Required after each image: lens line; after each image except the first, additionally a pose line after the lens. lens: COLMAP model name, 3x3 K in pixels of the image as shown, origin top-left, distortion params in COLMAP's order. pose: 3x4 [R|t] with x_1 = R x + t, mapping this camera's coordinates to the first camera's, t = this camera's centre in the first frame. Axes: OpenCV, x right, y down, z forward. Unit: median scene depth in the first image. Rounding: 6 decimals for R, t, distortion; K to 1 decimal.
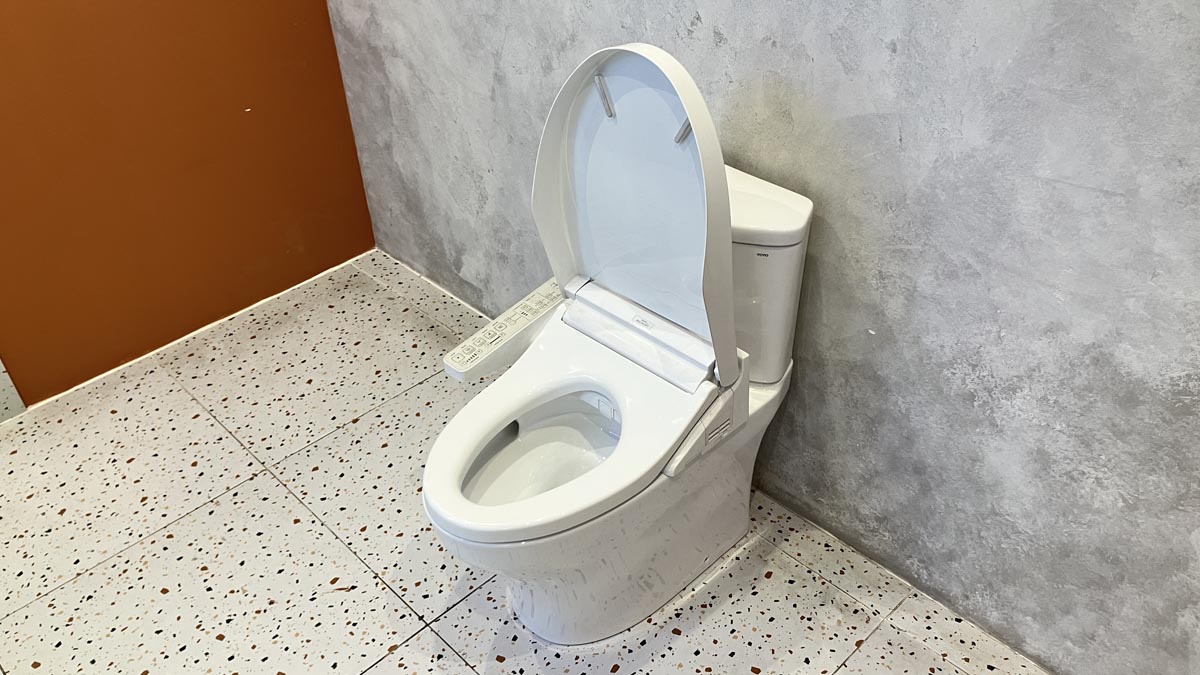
lens RADIAL K [[979.5, 0, 612.2], [0, 979.5, 351.5], [0, 0, 1]] dist [0.042049, -0.073316]
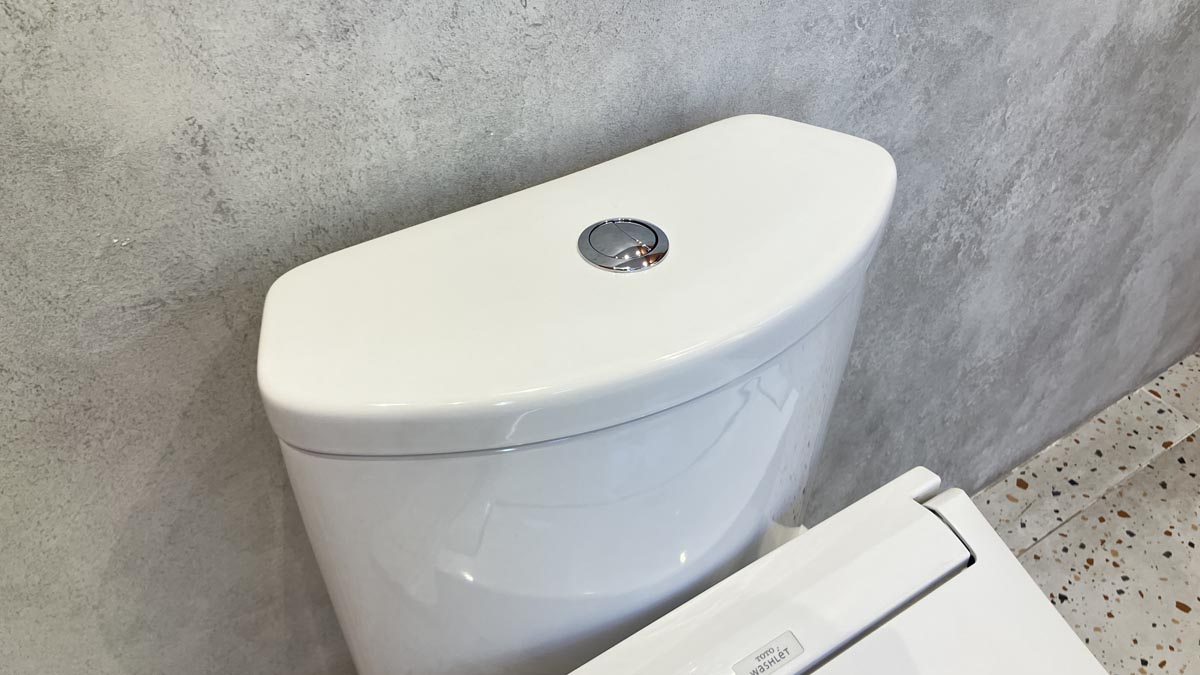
lens RADIAL K [[996.7, 0, 596.4], [0, 996.7, 347.6], [0, 0, 1]] dist [0.001950, -0.001416]
pose [[0.175874, -0.615538, 0.768233, -0.147521], [0.601833, 0.684800, 0.410909, -0.246548], [-0.779015, 0.390080, 0.490889, 0.750727]]
